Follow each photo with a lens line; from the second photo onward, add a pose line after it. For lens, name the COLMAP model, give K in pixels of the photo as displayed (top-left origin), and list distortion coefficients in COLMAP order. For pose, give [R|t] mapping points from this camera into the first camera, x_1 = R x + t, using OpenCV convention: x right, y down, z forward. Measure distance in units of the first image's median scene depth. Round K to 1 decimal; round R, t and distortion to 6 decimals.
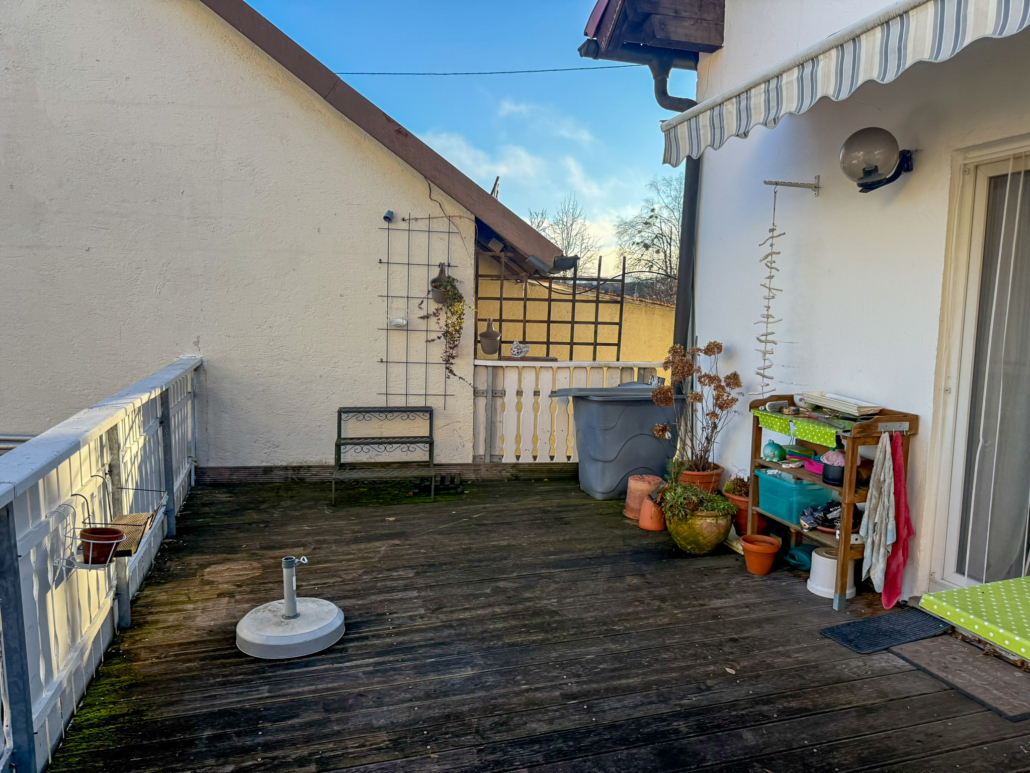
lens RADIAL K [[721.7, 0, 519.3], [0, 721.7, 394.3], [0, 0, 1]] dist [0.075440, -0.126612]
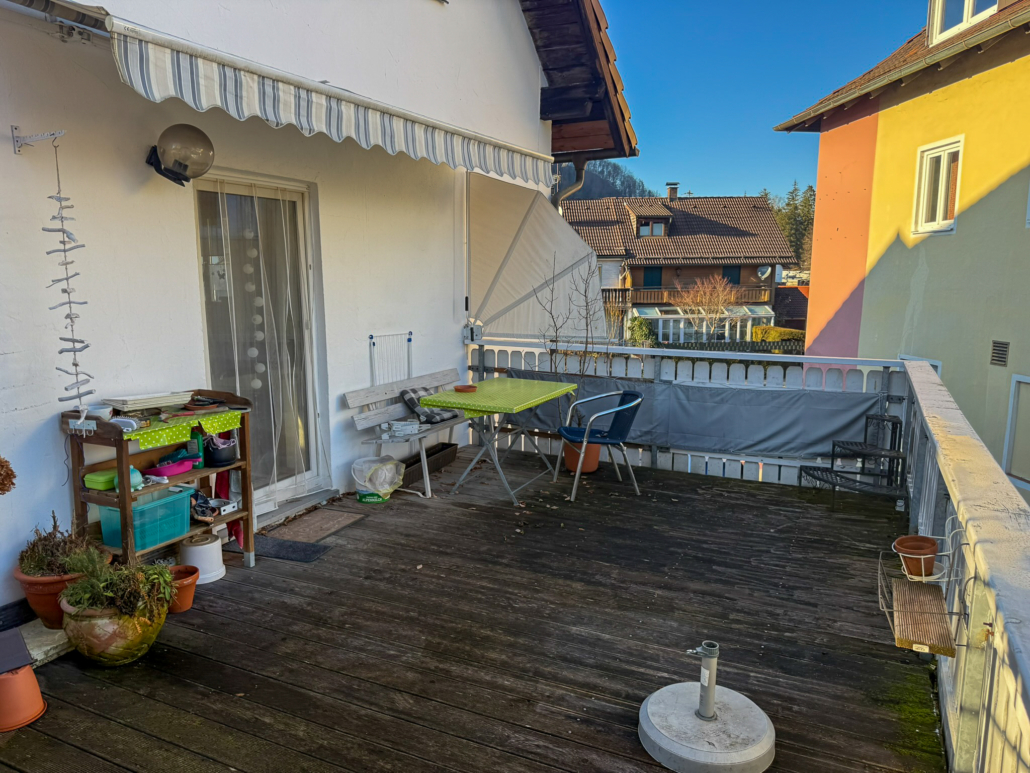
lens RADIAL K [[720.6, 0, 513.3], [0, 720.6, 392.1], [0, 0, 1]] dist [0.082090, -0.109391]
pose [[-0.736229, -0.122461, 0.665559, -0.738143], [0.076163, 0.962248, 0.261301, -0.289183], [-0.672432, 0.243069, -0.699108, 1.849816]]
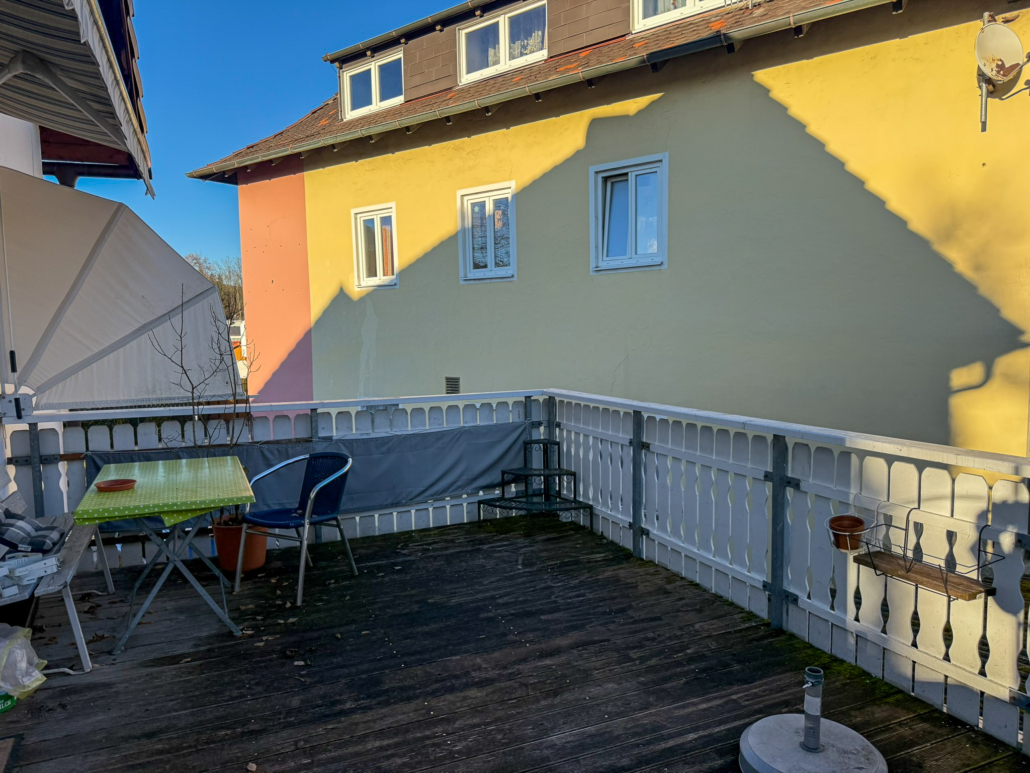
lens RADIAL K [[721.7, 0, 519.3], [0, 721.7, 394.3], [0, 0, 1]] dist [0.075440, -0.126612]
pose [[-0.992800, 0.016603, -0.118624, 0.079555], [-0.009894, 0.975596, 0.219351, -0.244100], [0.119371, 0.218946, -0.968408, 1.861549]]
